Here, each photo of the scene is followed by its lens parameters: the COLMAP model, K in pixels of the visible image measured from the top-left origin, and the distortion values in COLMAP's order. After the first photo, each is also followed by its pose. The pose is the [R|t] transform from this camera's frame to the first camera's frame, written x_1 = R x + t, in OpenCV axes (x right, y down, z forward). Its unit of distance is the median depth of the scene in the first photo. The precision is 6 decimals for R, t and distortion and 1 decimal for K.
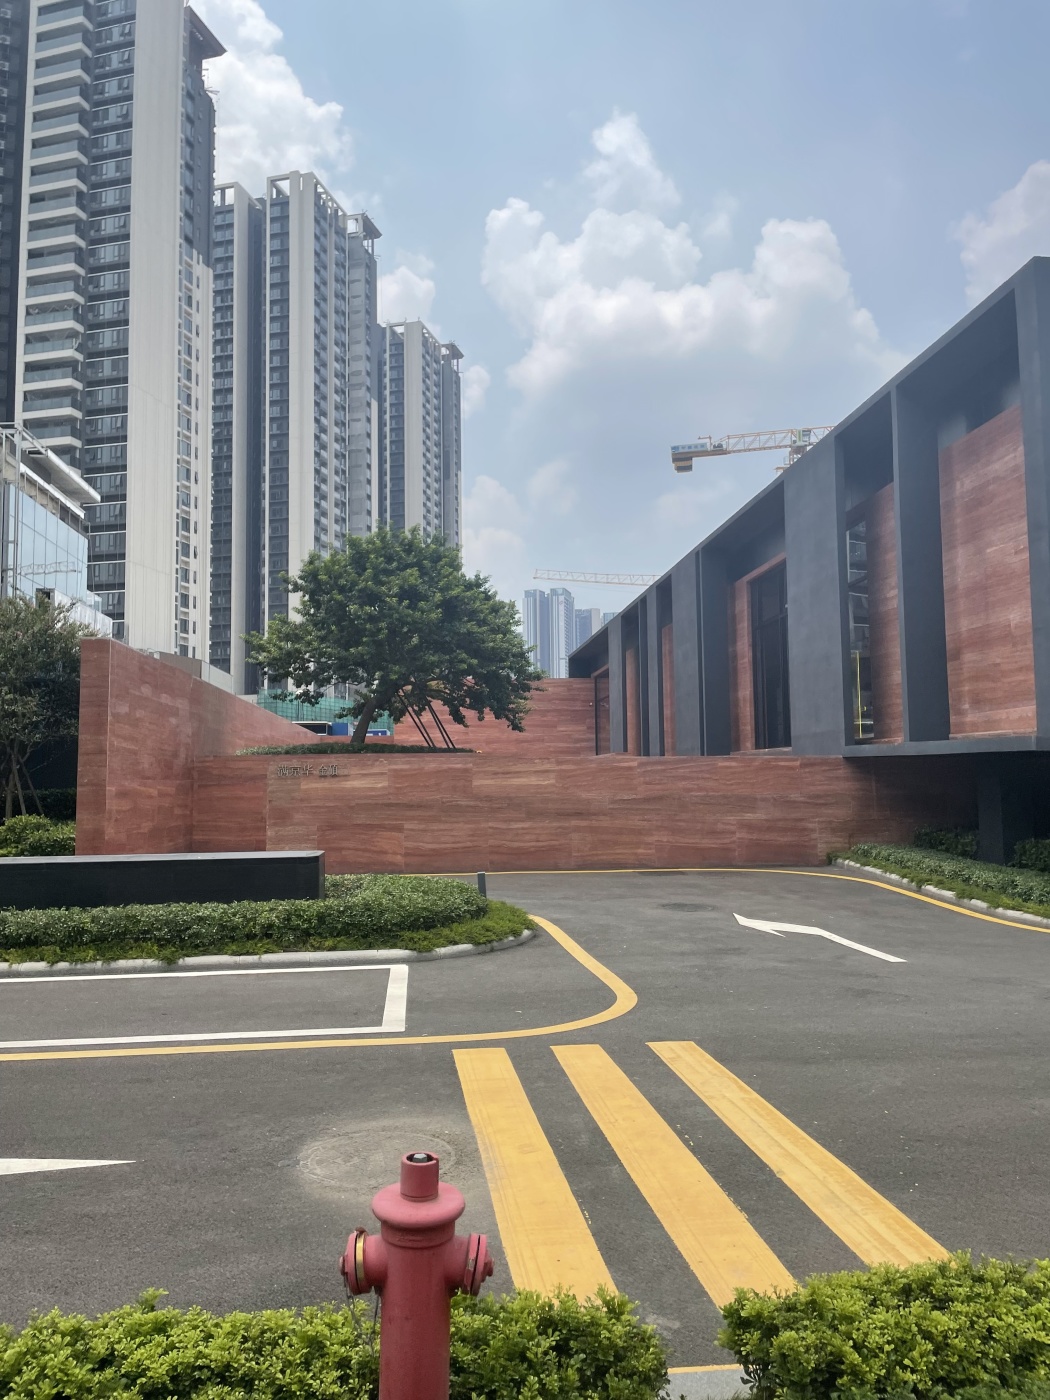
lens RADIAL K [[1059.3, 0, 550.6], [0, 1059.3, 689.3], [0, 0, 1]] dist [0.085876, -0.113127]
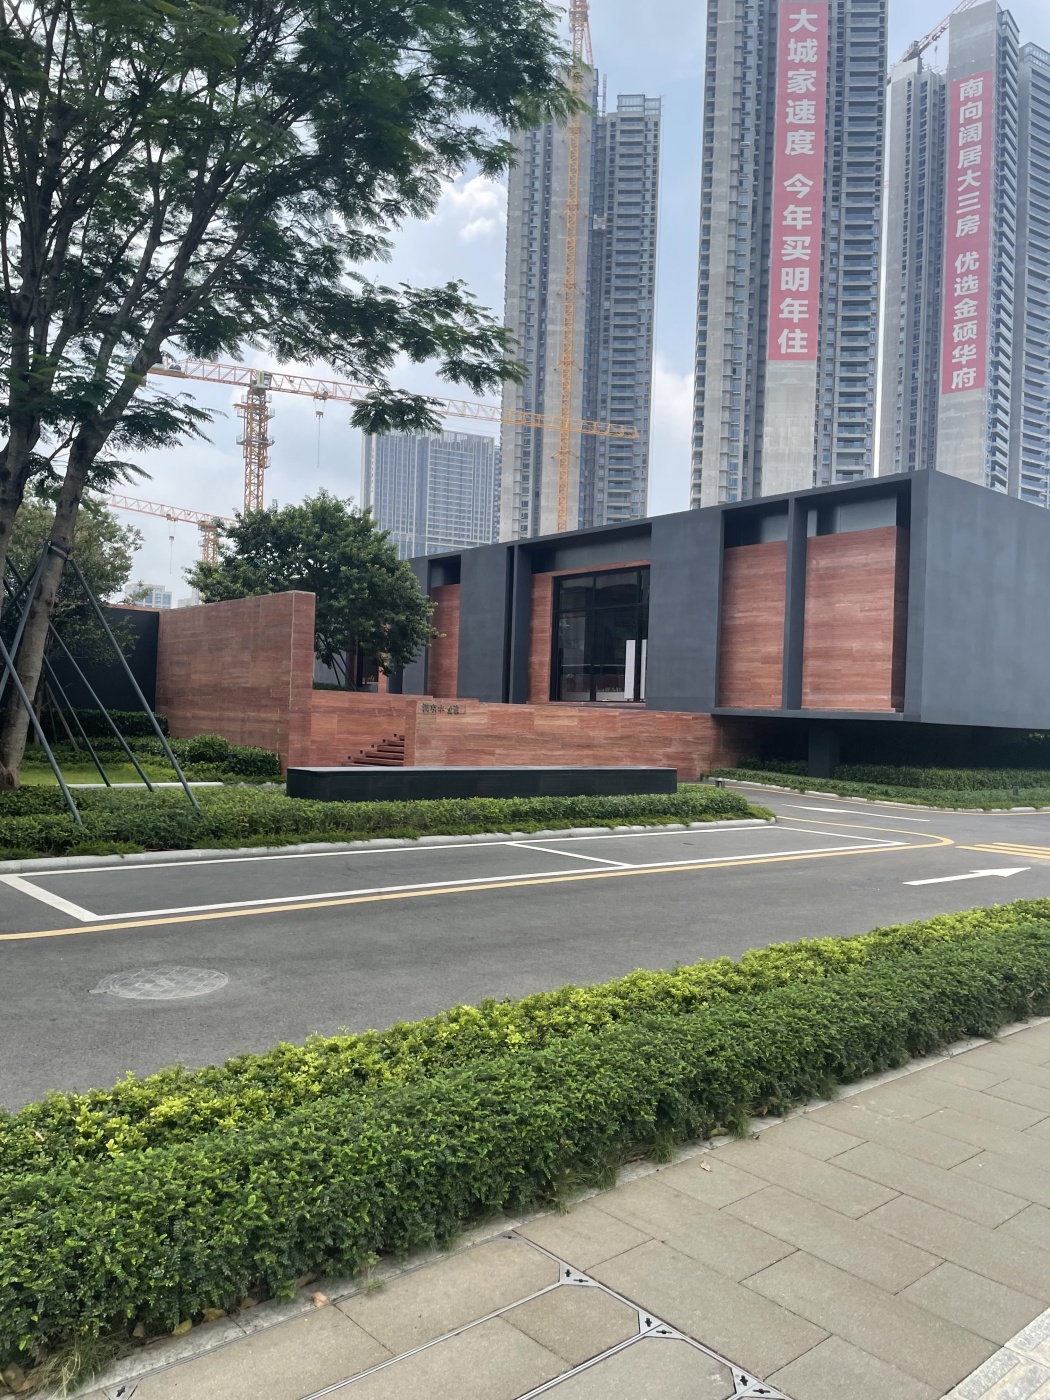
lens RADIAL K [[1059.3, 0, 523.1], [0, 1059.3, 700.3], [0, 0, 1]] dist [0.085876, -0.113127]
pose [[0.832903, 0.049850, 0.551170, -0.866762], [-0.090905, 0.994731, 0.047404, -0.007717], [-0.545902, -0.089587, 0.833045, -0.175573]]
